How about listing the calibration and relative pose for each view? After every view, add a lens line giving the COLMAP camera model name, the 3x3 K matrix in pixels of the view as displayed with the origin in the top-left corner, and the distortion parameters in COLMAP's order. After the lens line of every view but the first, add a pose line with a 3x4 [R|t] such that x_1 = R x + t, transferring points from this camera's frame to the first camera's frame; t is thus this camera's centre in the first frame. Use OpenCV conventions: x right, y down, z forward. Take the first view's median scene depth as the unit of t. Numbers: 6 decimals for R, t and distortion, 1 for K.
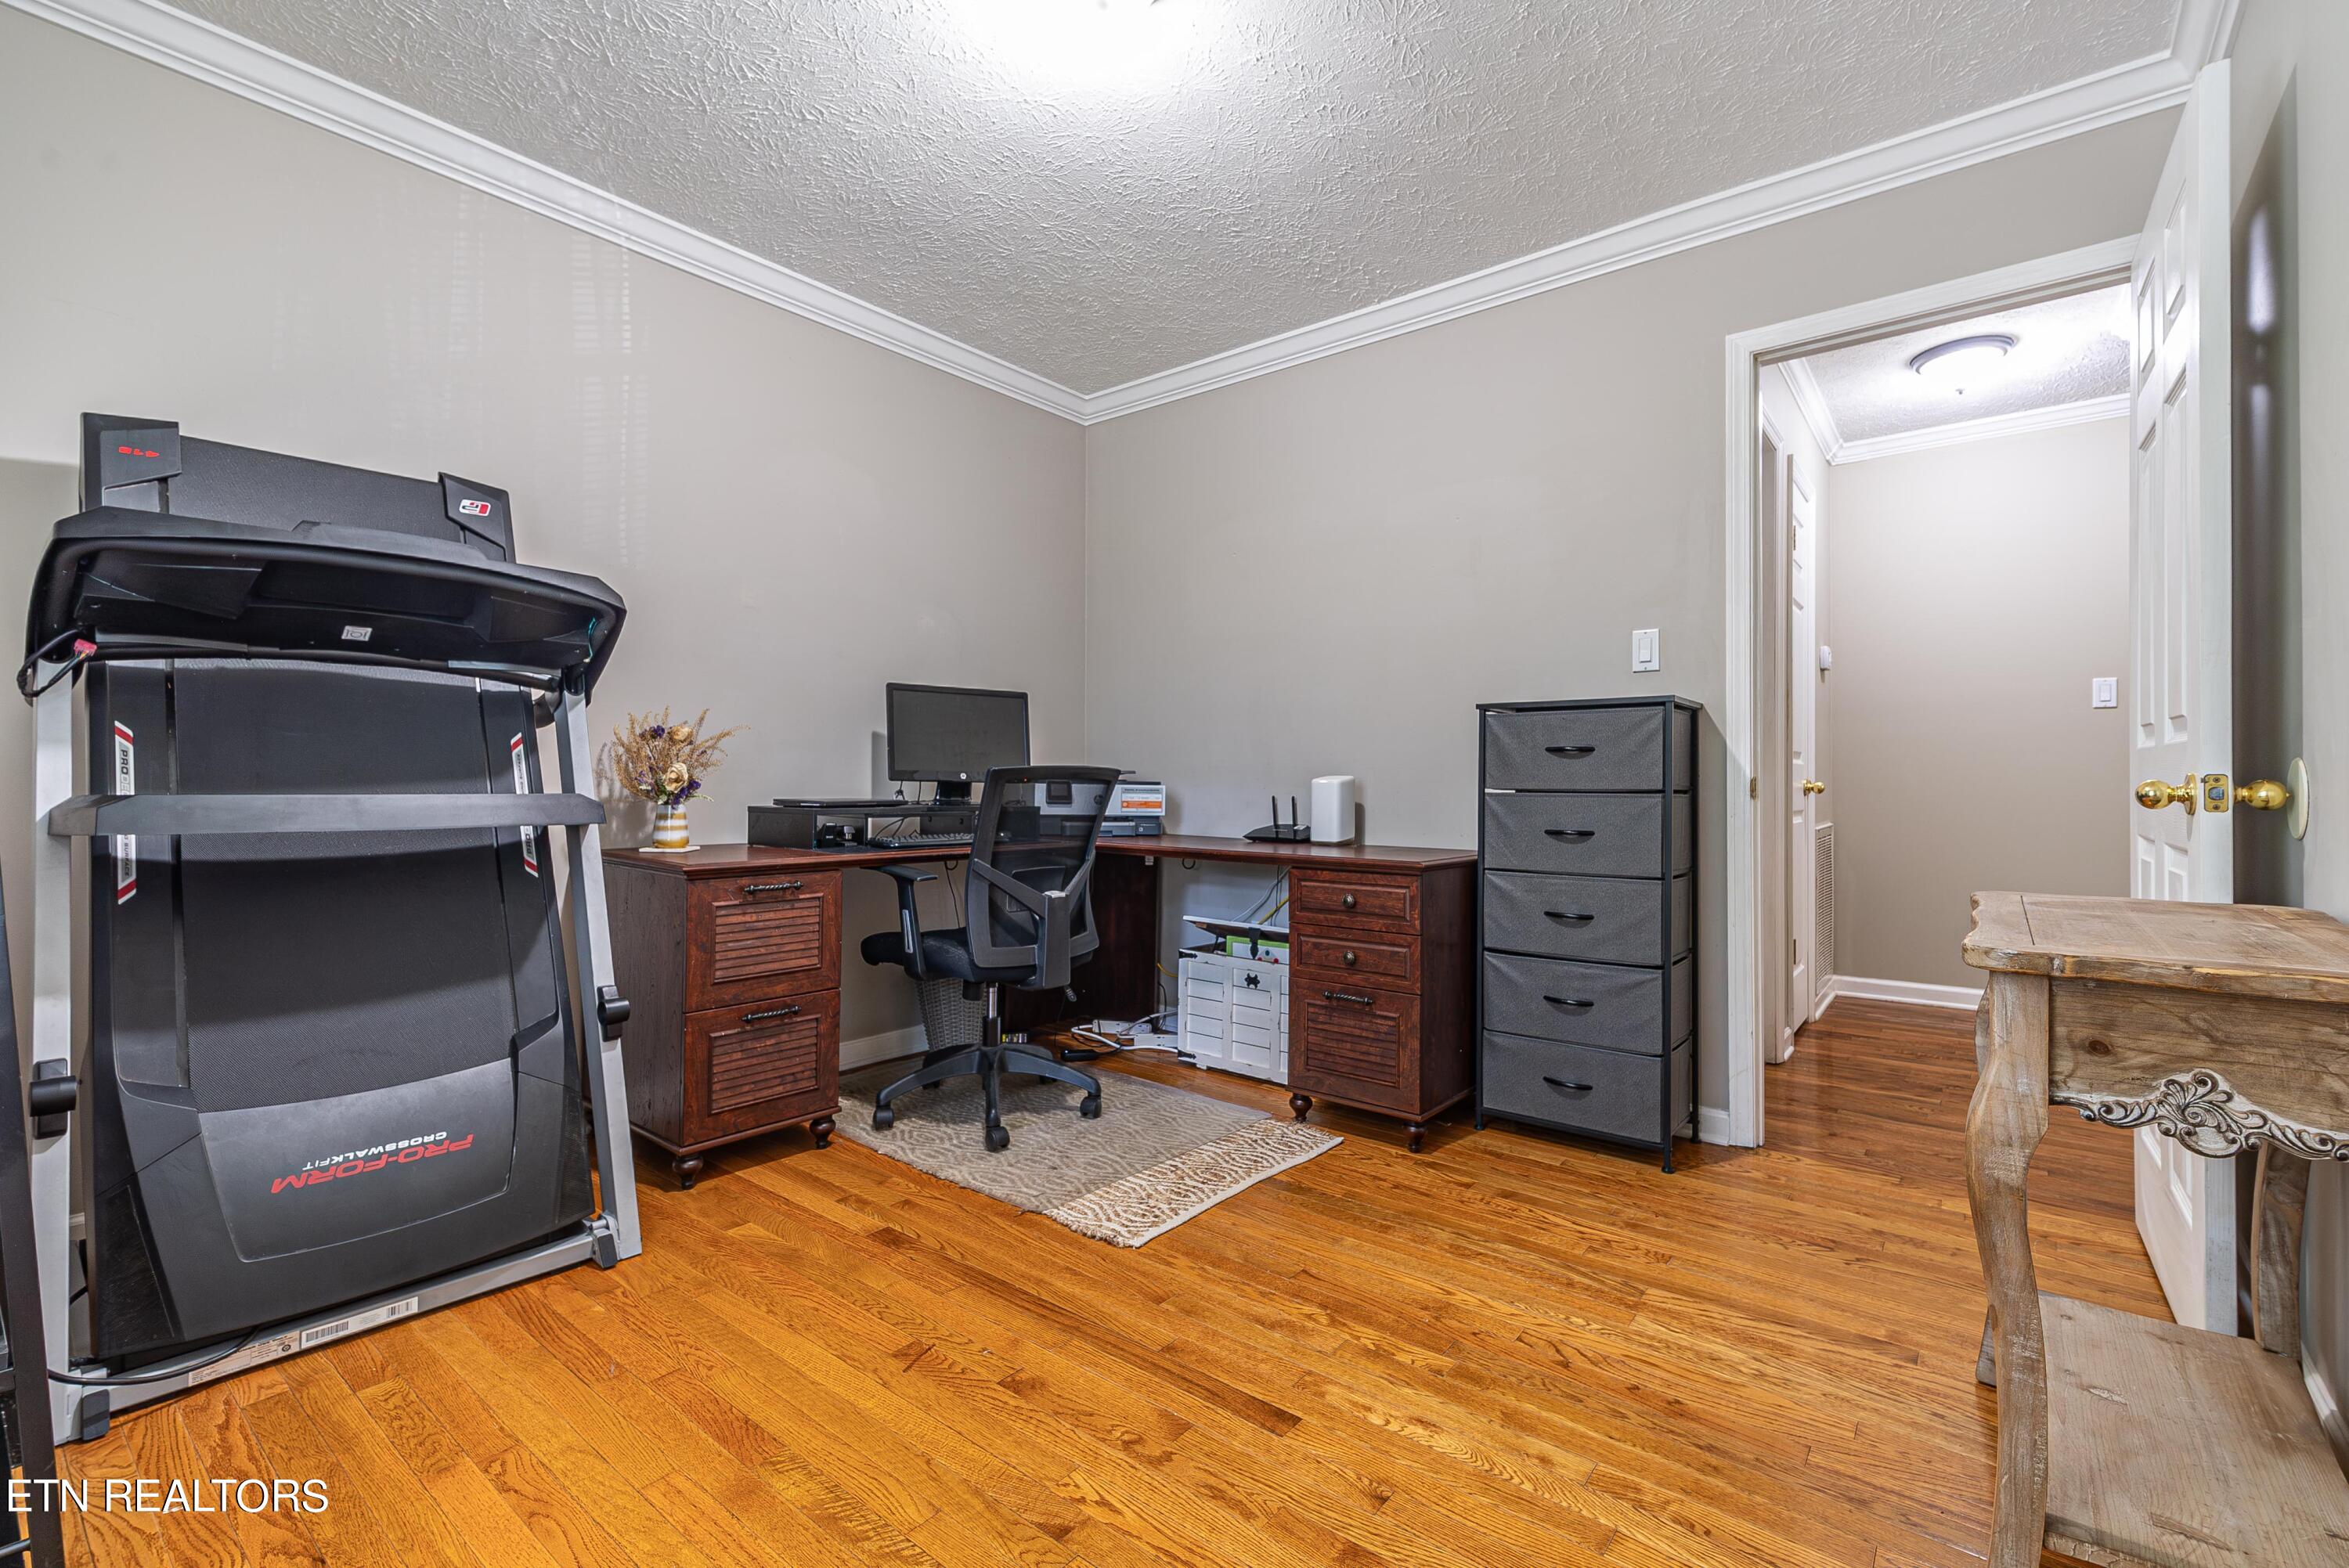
lens RADIAL K [[1022.2, 0, 1181.0], [0, 1022.2, 785.7], [0, 0, 1]] dist [0.000487, 0.000198]
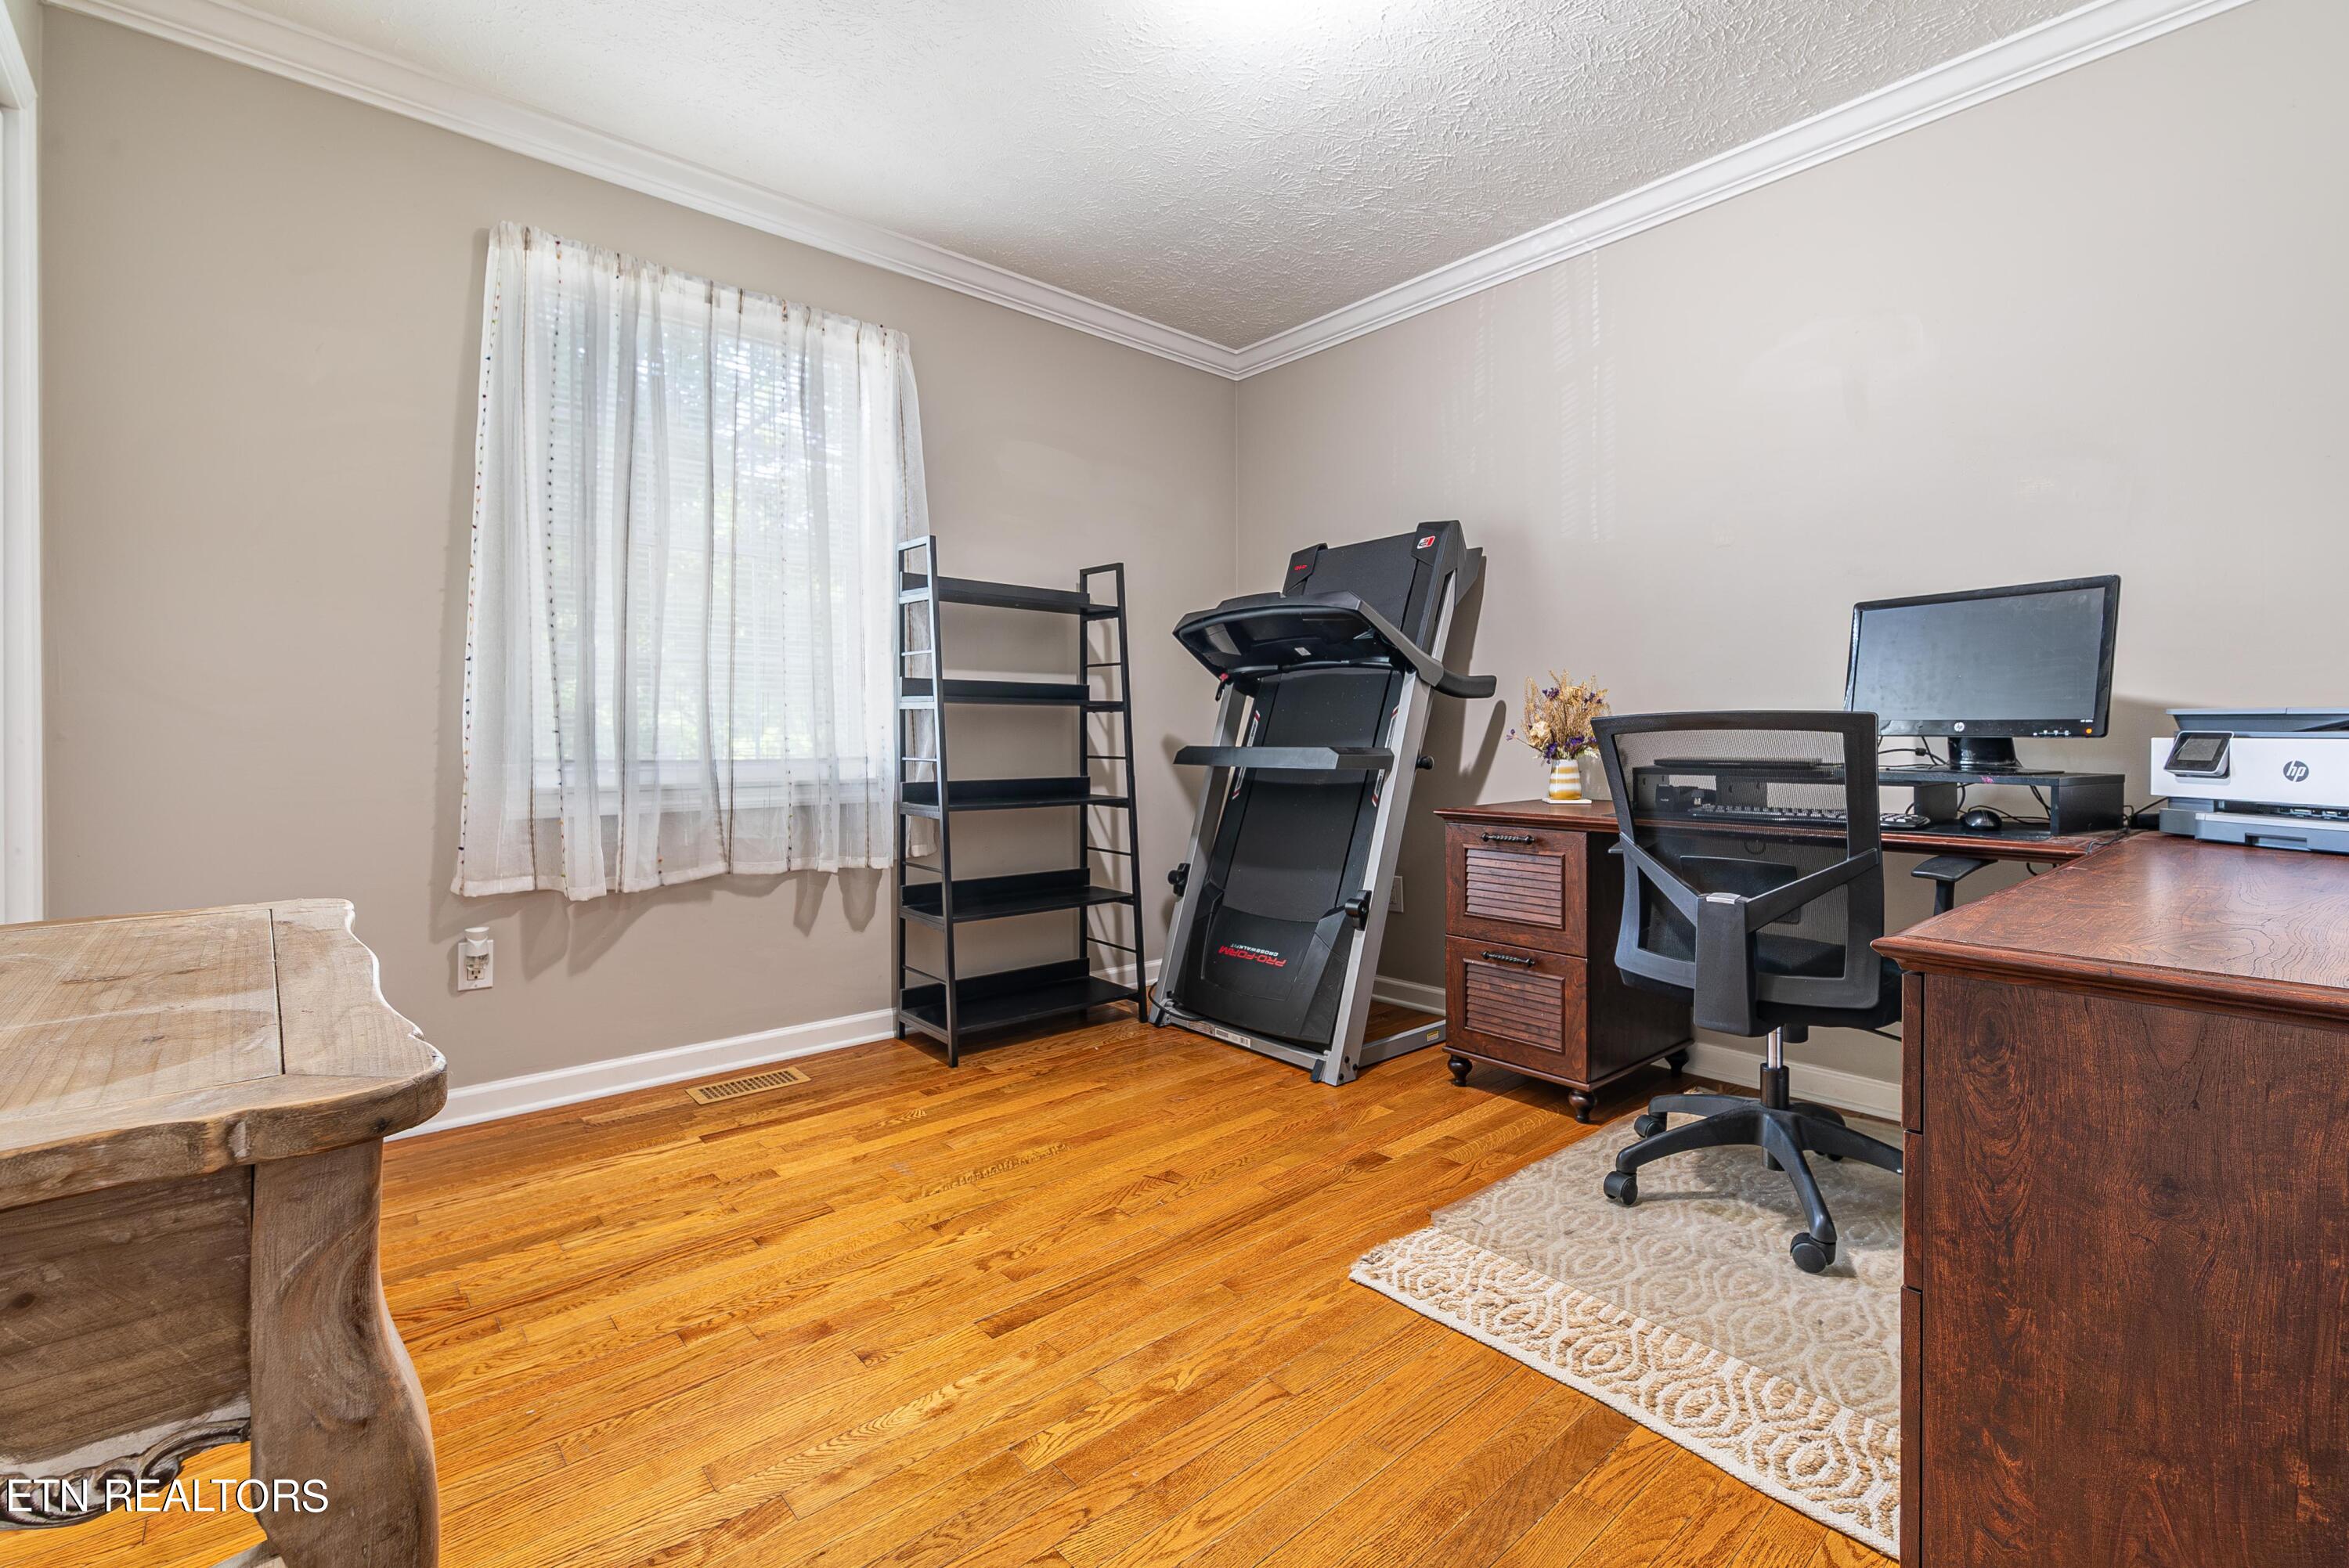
lens RADIAL K [[1022.2, 0, 1183.2], [0, 1022.2, 762.5], [0, 0, 1]] dist [0.000487, 0.000198]
pose [[-0.167097, 0.016182, -0.985808, 0.884076], [-0.002658, 0.999854, 0.016863, 0.005780], [0.985937, 0.005438, -0.167030, 1.082644]]
